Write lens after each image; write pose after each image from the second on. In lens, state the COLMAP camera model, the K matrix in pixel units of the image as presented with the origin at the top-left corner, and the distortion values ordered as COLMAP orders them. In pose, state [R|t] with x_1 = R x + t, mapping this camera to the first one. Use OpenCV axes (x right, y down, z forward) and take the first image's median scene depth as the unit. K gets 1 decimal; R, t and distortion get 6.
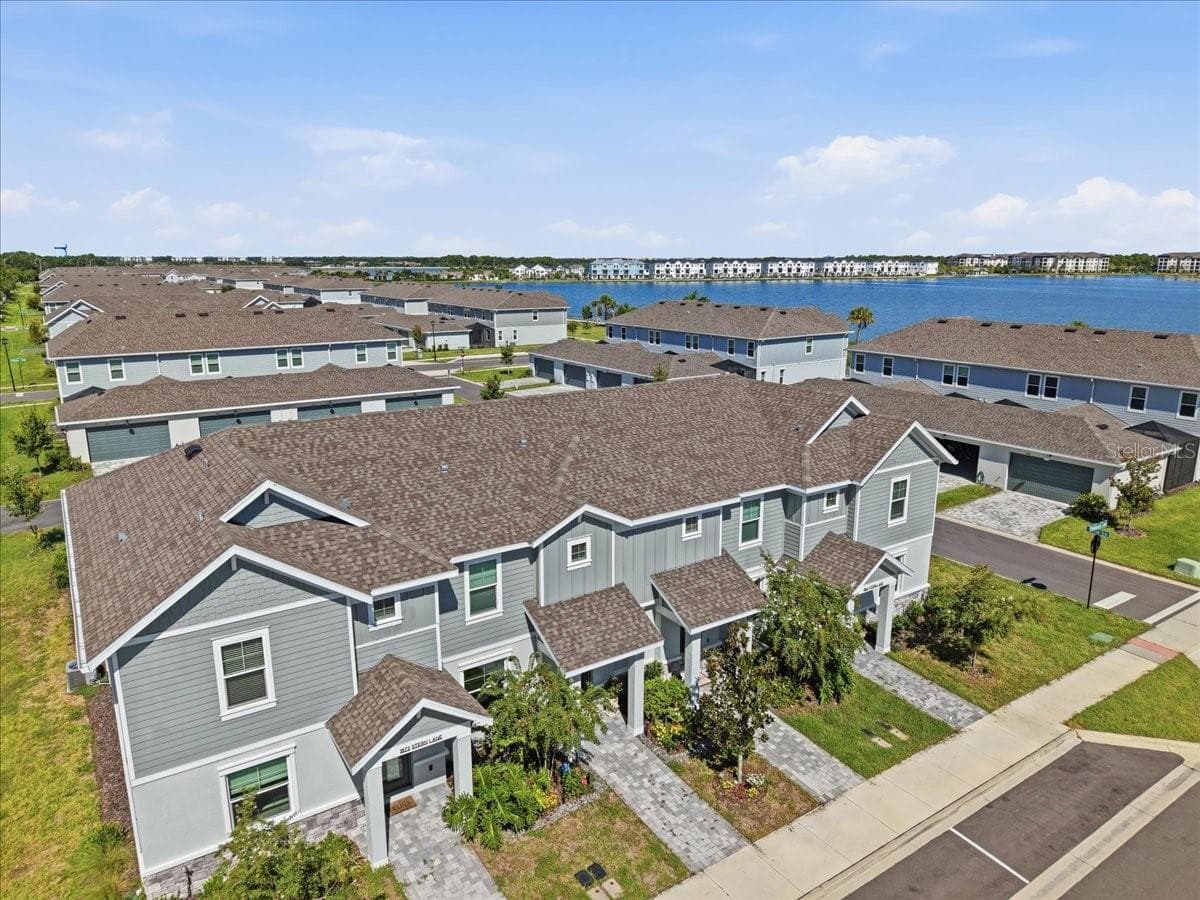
lens RADIAL K [[800.6, 0, 601.4], [0, 800.6, 451.1], [0, 0, 1]] dist [0.037951, -0.041126]
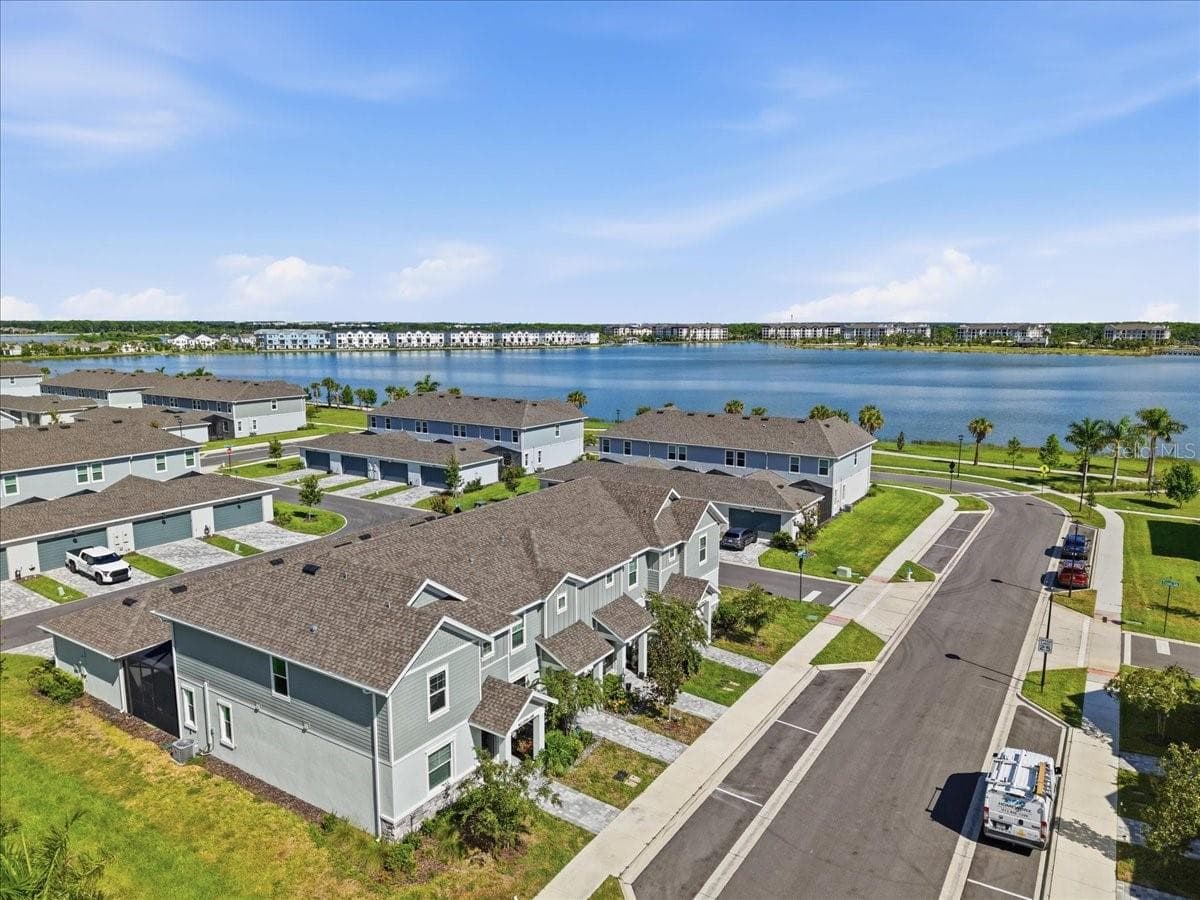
lens RADIAL K [[800.6, 0, 603.8], [0, 800.6, 443.3], [0, 0, 1]] dist [0.037951, -0.041126]
pose [[0.920176, -0.055206, 0.387594, -0.265694], [0.088473, 0.993720, -0.068505, -0.036528], [-0.381378, 0.097328, 0.919281, -0.270800]]
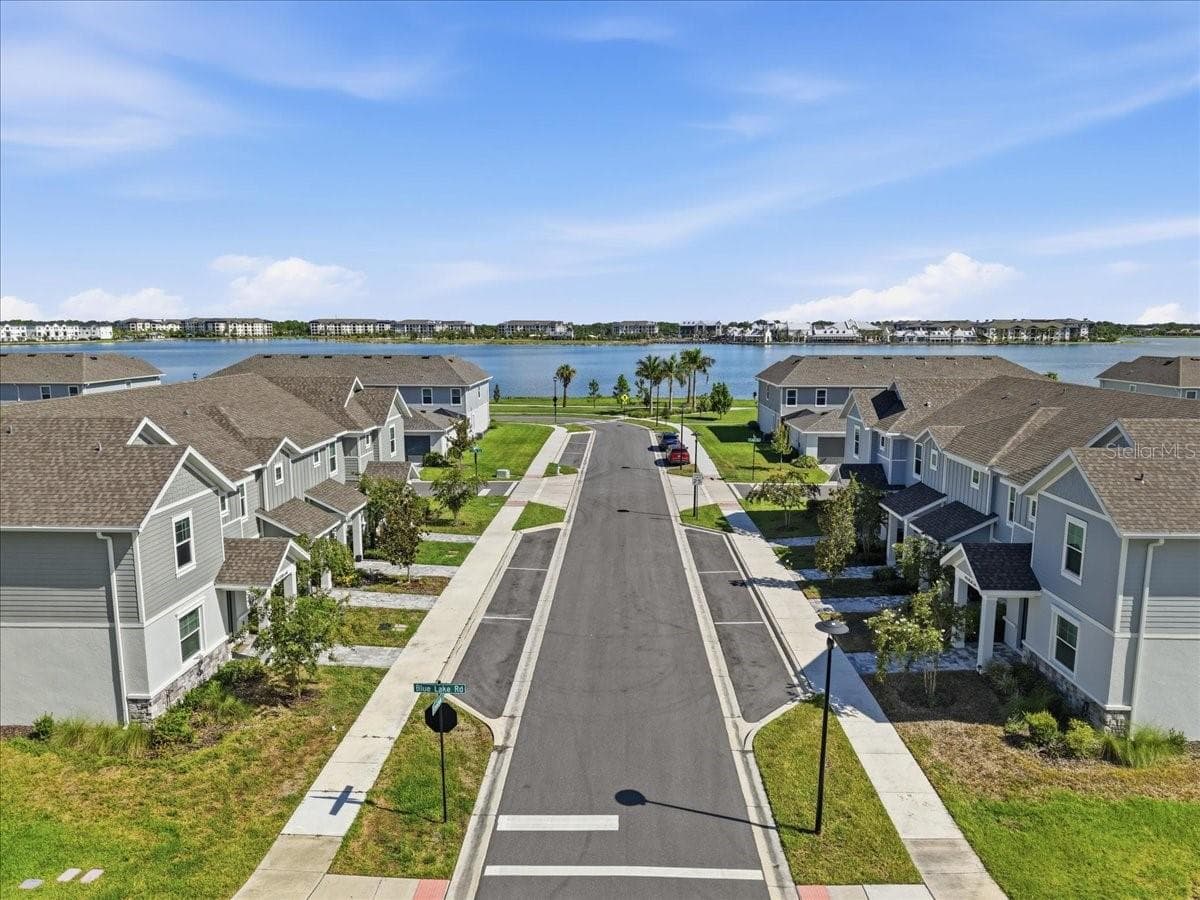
lens RADIAL K [[800.6, 0, 605.4], [0, 800.6, 448.7], [0, 0, 1]] dist [0.037951, -0.041126]
pose [[0.581787, -0.123262, 0.803946, -0.401167], [0.189175, 0.981849, 0.013639, 0.081998], [-0.791035, 0.144152, 0.594545, -0.165726]]
